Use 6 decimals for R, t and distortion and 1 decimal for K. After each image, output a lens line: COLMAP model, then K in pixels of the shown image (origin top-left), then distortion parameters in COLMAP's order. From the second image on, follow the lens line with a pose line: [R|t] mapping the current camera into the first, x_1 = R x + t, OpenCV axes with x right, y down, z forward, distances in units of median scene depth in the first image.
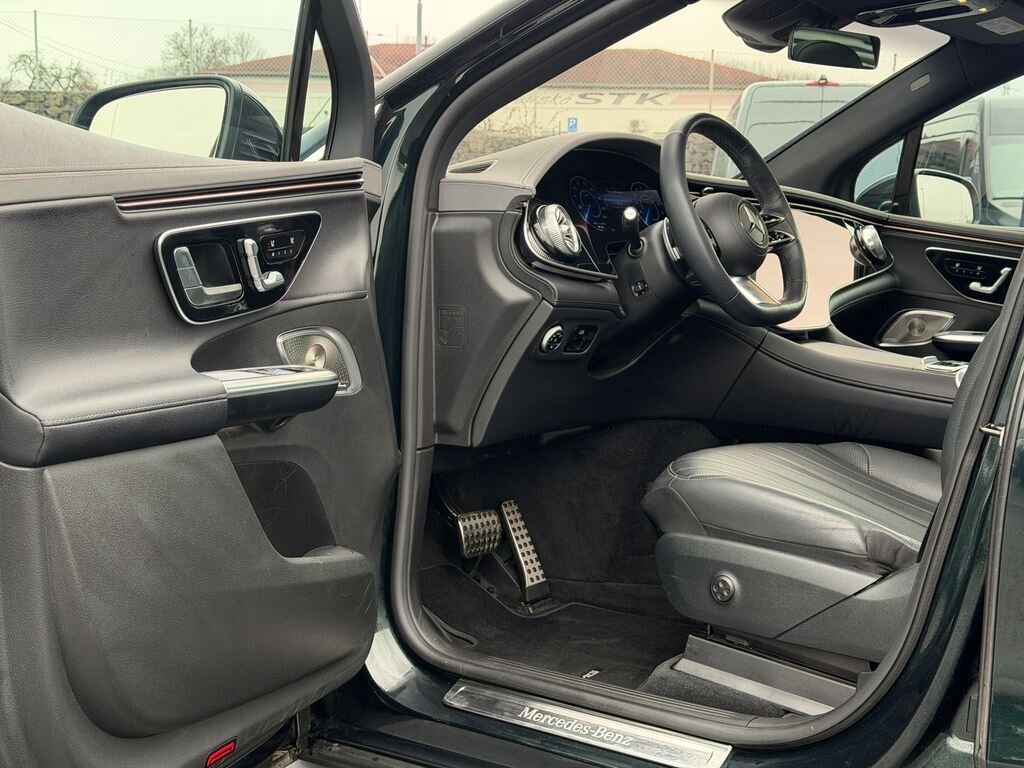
lens RADIAL K [[1430.6, 0, 512.0], [0, 1430.6, 384.9], [0, 0, 1]] dist [0.047211, 0.000000]
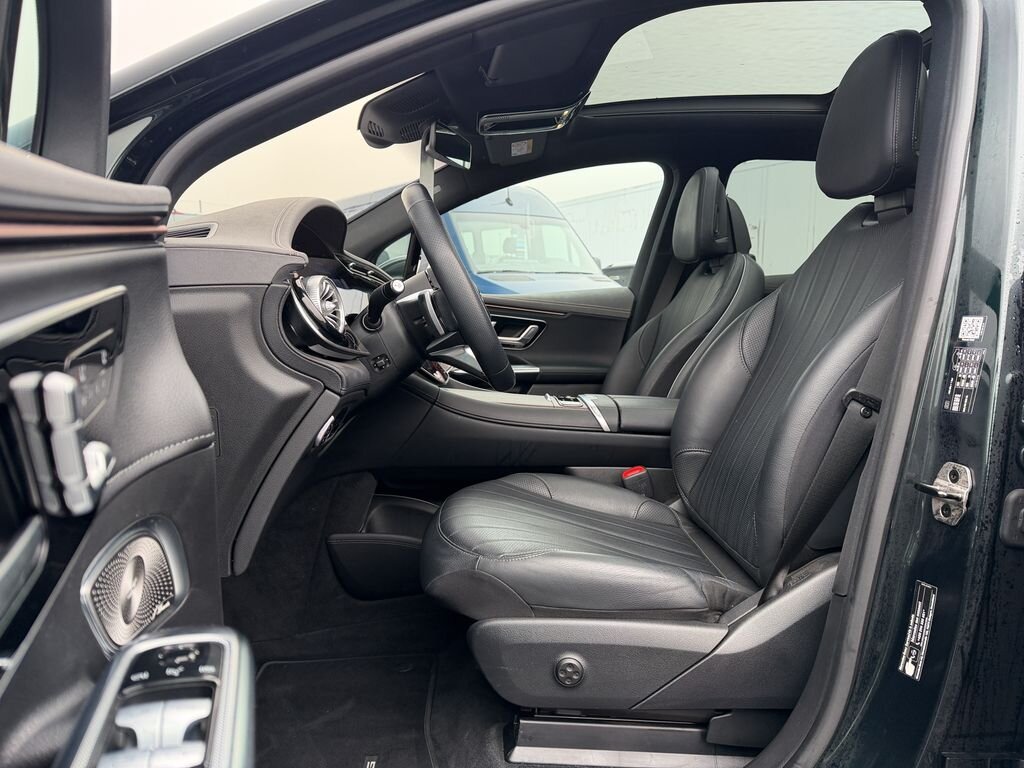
lens RADIAL K [[711.1, 0, 511.5], [0, 711.1, 381.6], [0, 0, 1]] dist [0.007868, -0.005228]
pose [[0.779722, -0.102896, 0.617613, -0.149523], [0.096013, 0.994387, 0.044454, -0.072331], [-0.618720, 0.024637, 0.785225, 0.608109]]
